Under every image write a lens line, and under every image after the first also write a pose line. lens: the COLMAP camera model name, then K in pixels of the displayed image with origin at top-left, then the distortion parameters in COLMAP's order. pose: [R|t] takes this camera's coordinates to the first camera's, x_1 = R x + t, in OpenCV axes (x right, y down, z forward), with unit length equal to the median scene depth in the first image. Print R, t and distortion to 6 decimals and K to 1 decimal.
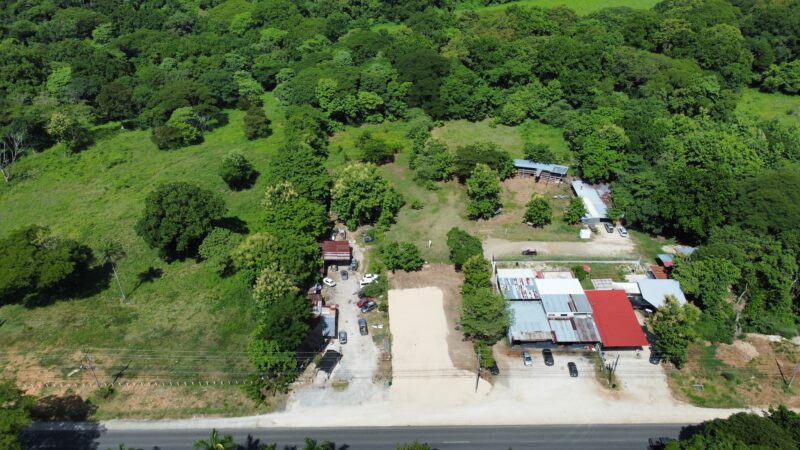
lens RADIAL K [[608.2, 0, 400.0], [0, 608.2, 225.0], [0, 0, 1]] dist [0.004413, -0.004924]
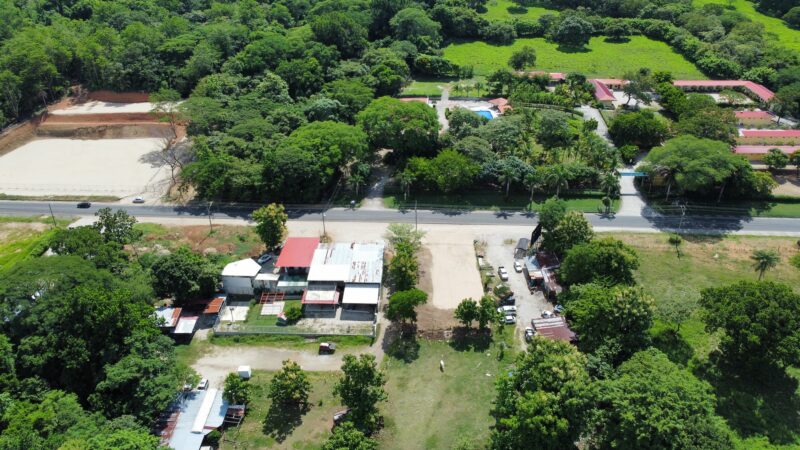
lens RADIAL K [[608.2, 0, 400.0], [0, 608.2, 225.0], [0, 0, 1]] dist [0.004413, -0.004924]
pose [[-0.998604, 0.002716, 0.052744, 0.057493], [0.048098, 0.459240, 0.887009, -0.695935], [-0.021813, 0.888308, -0.458730, 1.091411]]
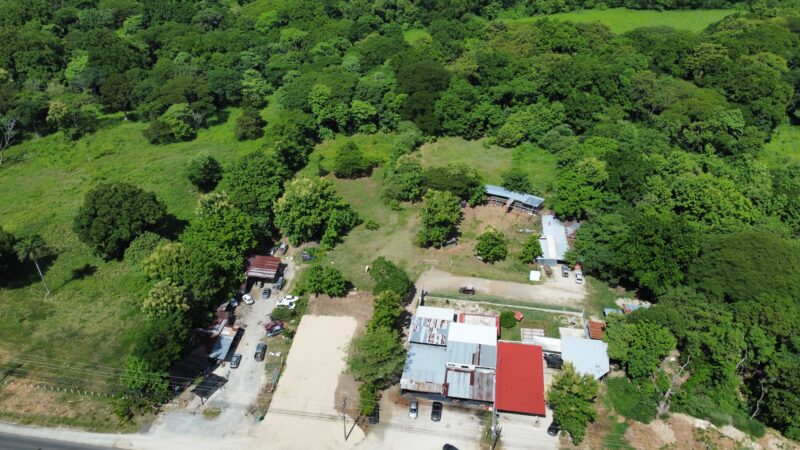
lens RADIAL K [[608.2, 0, 400.0], [0, 608.2, 225.0], [0, 0, 1]] dist [0.004413, -0.004924]
pose [[0.987707, 0.095892, -0.123447, 0.191681], [-0.095535, 0.995387, 0.008826, -0.046430], [0.123724, 0.003076, 0.992312, 0.054756]]
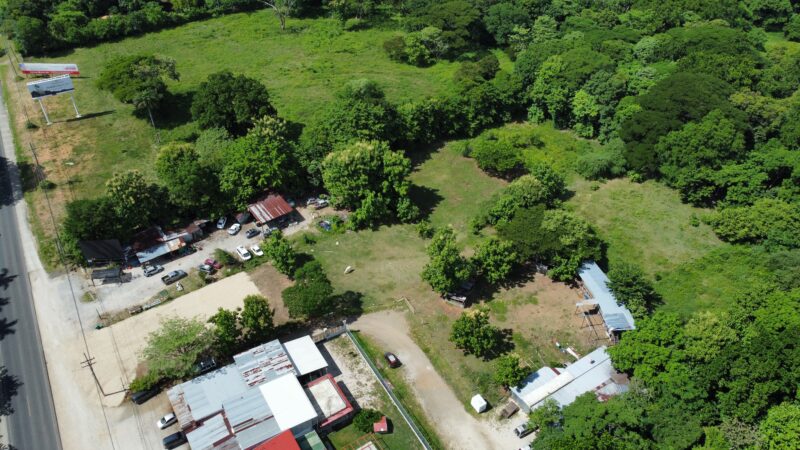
lens RADIAL K [[608.2, 0, 400.0], [0, 608.2, 225.0], [0, 0, 1]] dist [0.004413, -0.004924]
pose [[0.524823, 0.557714, -0.643052, 0.524868], [-0.472540, 0.819248, 0.324867, -0.286911], [0.708002, 0.133370, 0.693502, 0.428138]]
